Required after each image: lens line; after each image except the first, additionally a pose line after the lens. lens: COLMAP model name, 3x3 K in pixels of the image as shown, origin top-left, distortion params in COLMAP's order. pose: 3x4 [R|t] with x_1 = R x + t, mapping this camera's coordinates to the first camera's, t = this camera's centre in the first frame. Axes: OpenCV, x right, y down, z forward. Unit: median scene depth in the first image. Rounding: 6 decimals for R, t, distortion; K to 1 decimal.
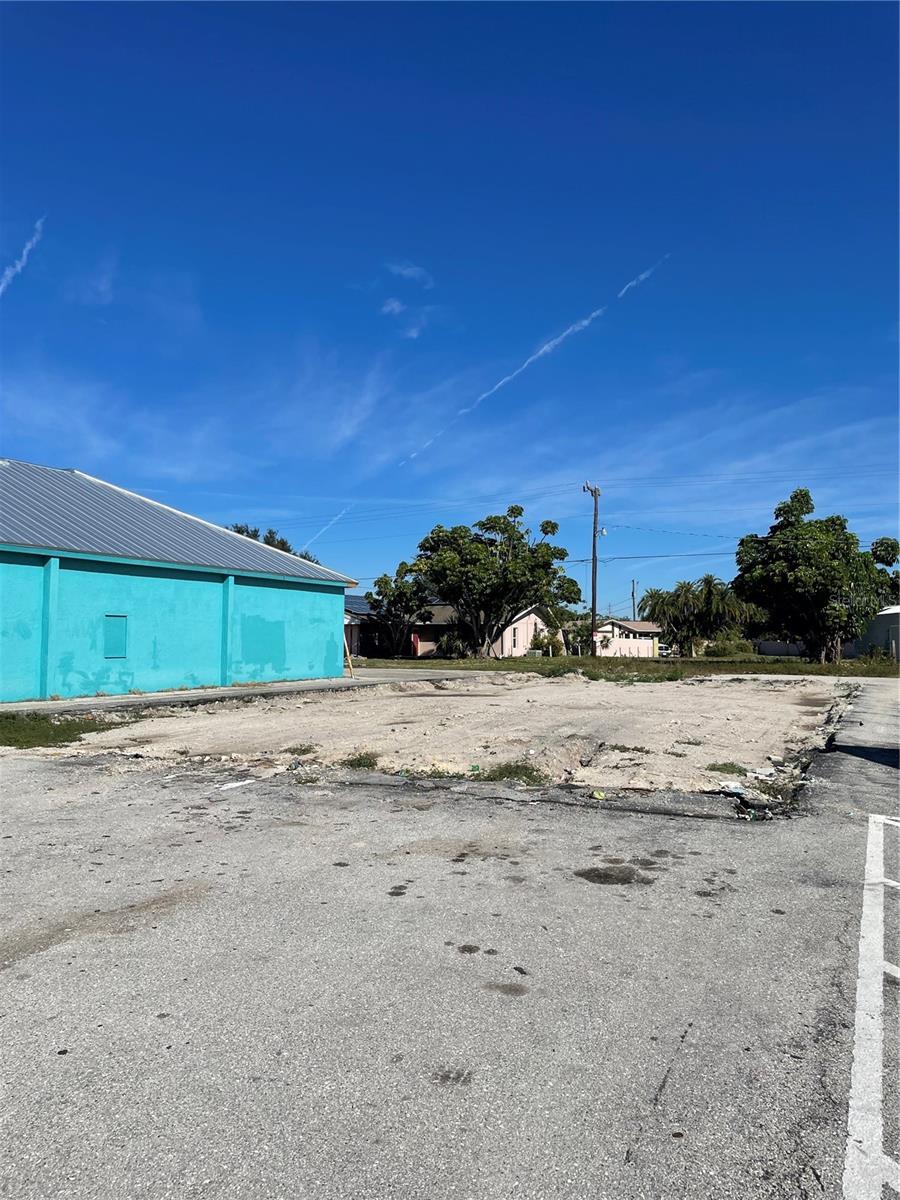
lens RADIAL K [[889.2, 0, 466.8], [0, 889.2, 584.8], [0, 0, 1]] dist [0.090410, -0.103644]
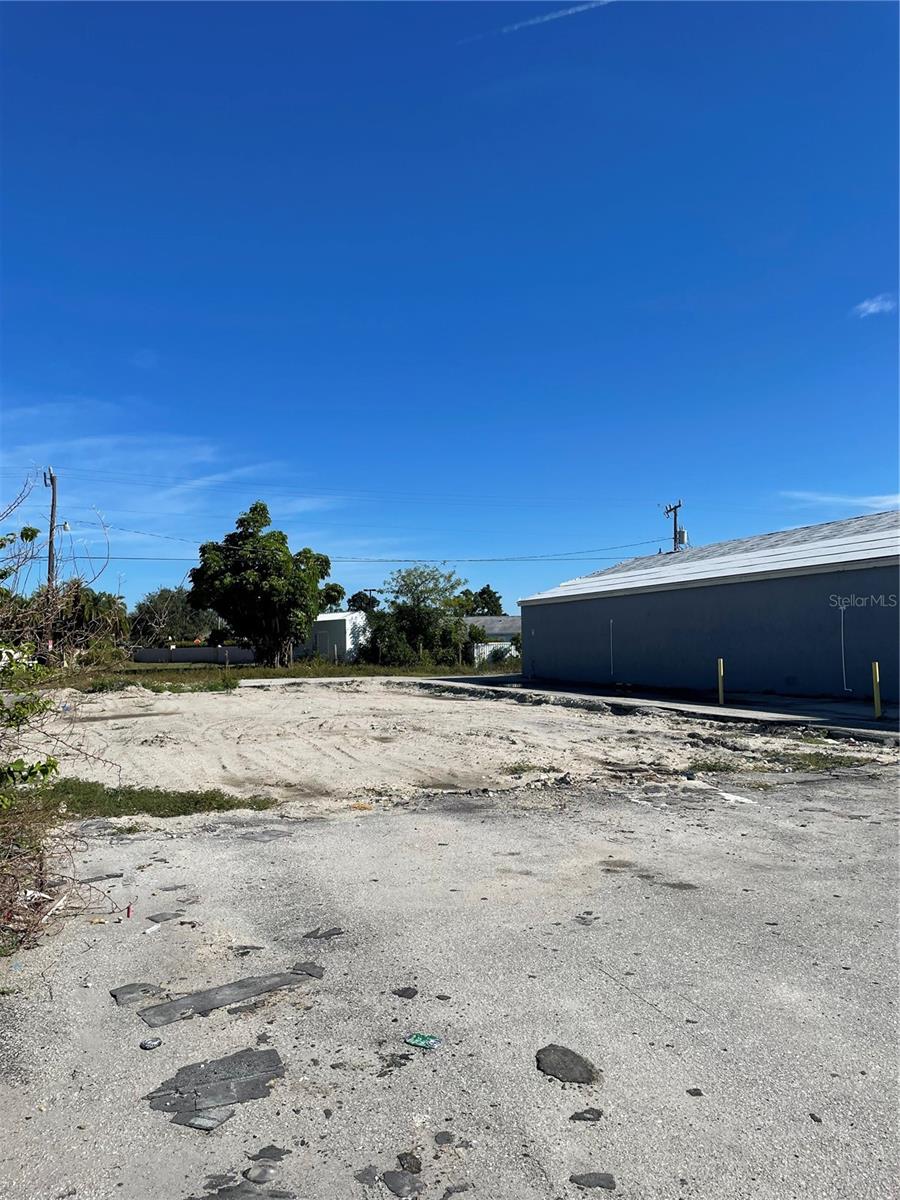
lens RADIAL K [[889.2, 0, 462.3], [0, 889.2, 608.0], [0, 0, 1]] dist [0.090410, -0.103644]
pose [[0.683031, 0.016638, 0.730200, -0.224962], [-0.030011, 0.999536, 0.005298, 0.004408], [-0.729773, -0.025532, 0.683213, 0.106727]]
